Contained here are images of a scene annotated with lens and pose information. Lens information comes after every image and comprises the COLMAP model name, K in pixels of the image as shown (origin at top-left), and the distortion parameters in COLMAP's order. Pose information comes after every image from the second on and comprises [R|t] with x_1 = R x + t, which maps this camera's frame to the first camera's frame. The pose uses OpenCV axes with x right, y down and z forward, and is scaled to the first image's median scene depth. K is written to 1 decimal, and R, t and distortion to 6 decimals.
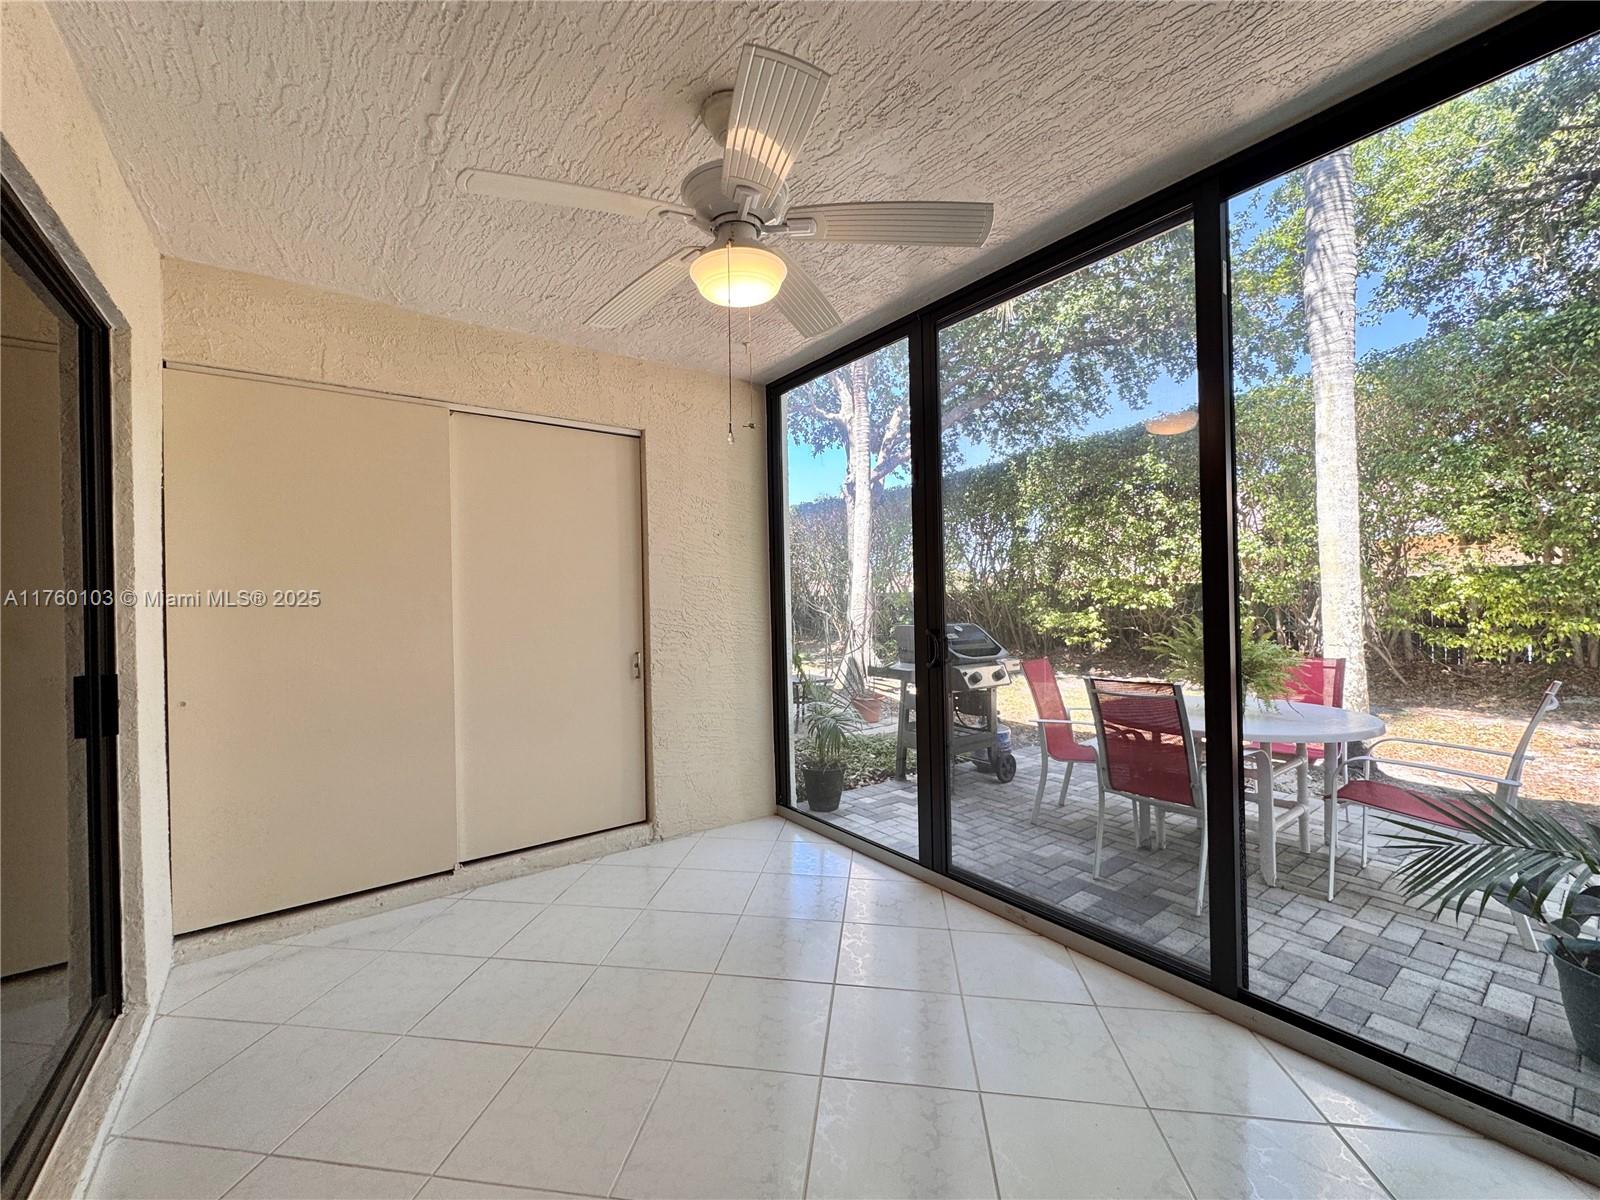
lens RADIAL K [[643.5, 0, 798.7], [0, 643.5, 597.4], [0, 0, 1]] dist [-0.000438, 0.000229]
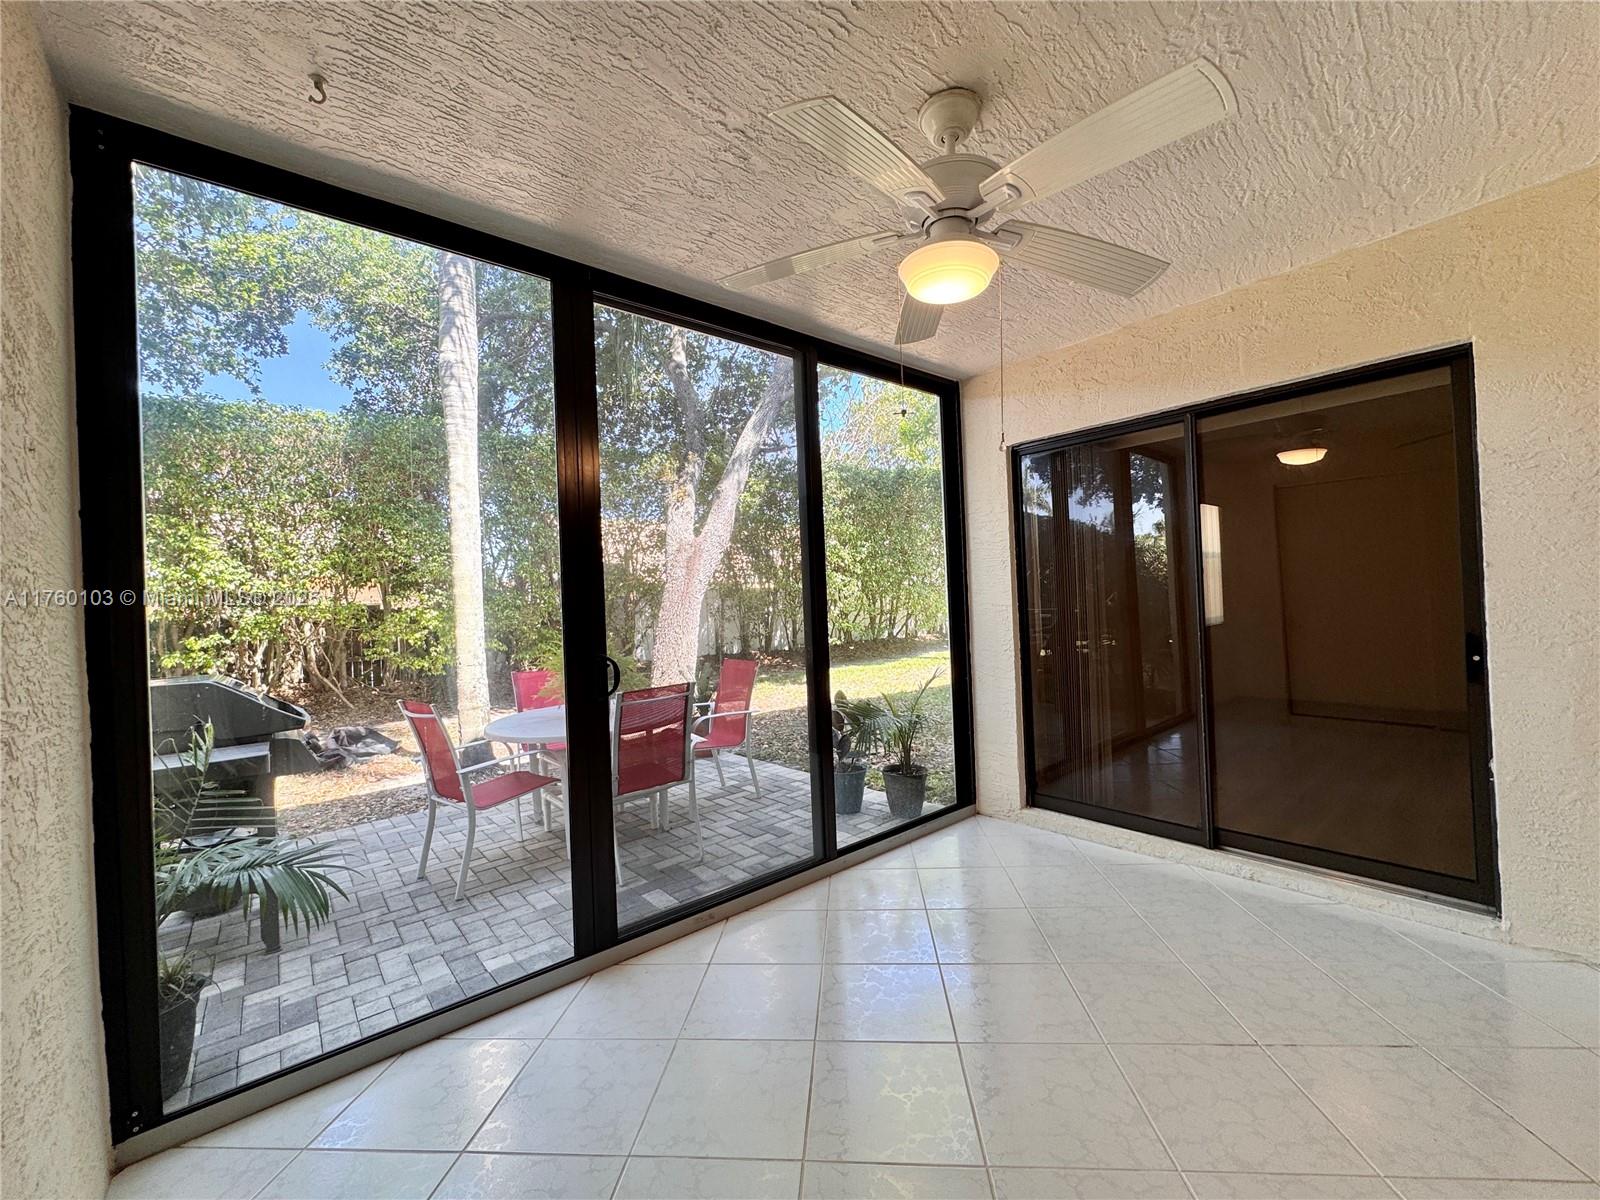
lens RADIAL K [[643.5, 0, 798.4], [0, 643.5, 599.9], [0, 0, 1]] dist [-0.000438, 0.000229]
pose [[-0.050413, 0.023975, 0.998441, -0.476104], [0.041782, 0.998887, -0.021876, 0.006696], [-0.997854, 0.040614, -0.051359, 0.587521]]
